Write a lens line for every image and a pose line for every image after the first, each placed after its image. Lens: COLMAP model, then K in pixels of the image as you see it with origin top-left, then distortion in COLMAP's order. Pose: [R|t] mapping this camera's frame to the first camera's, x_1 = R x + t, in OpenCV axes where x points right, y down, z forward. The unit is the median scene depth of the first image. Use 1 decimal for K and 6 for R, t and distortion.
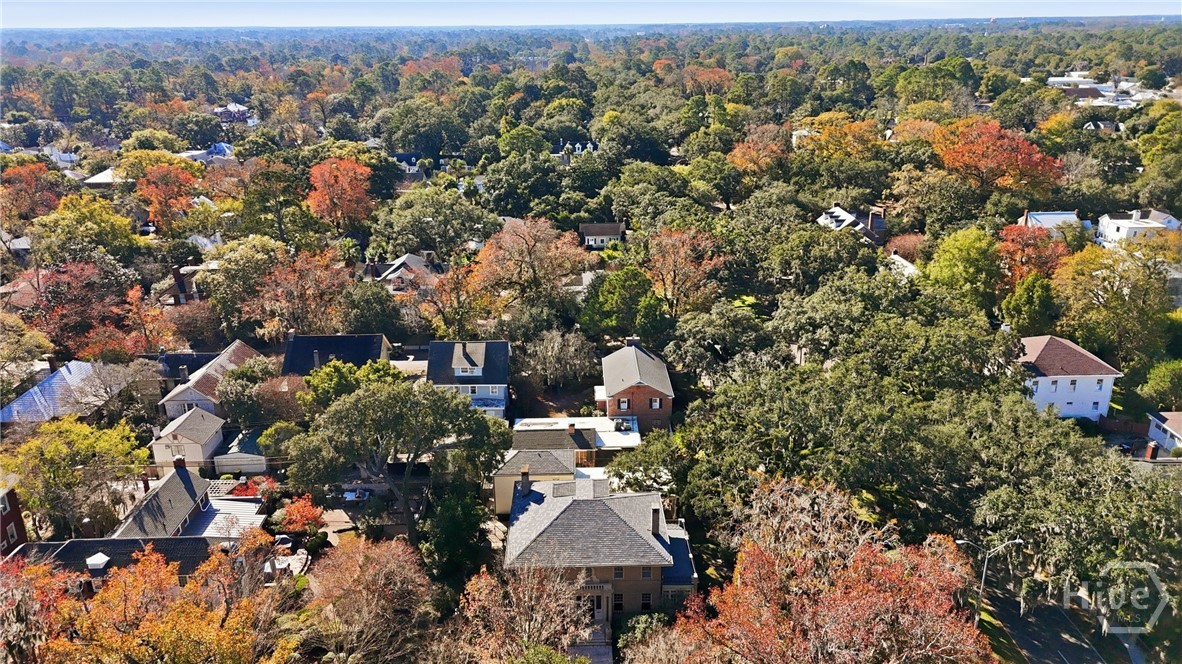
lens RADIAL K [[849.2, 0, 588.8], [0, 849.2, 332.1], [0, 0, 1]] dist [-0.000095, -0.000227]
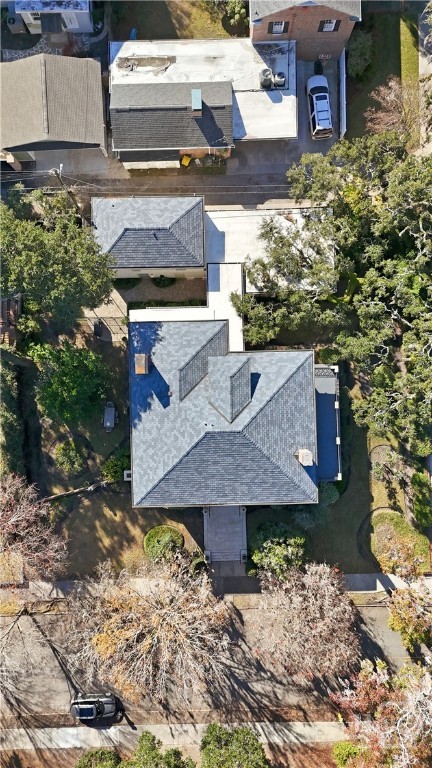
lens RADIAL K [[551.8, 0, 217.2], [0, 551.8, 384.0], [0, 0, 1]] dist [-0.000095, -0.000227]
pose [[0.999923, -0.005144, 0.011323, -0.010514], [-0.009138, 0.313716, 0.949473, -0.231262], [-0.008437, -0.949503, 0.313645, 0.654425]]
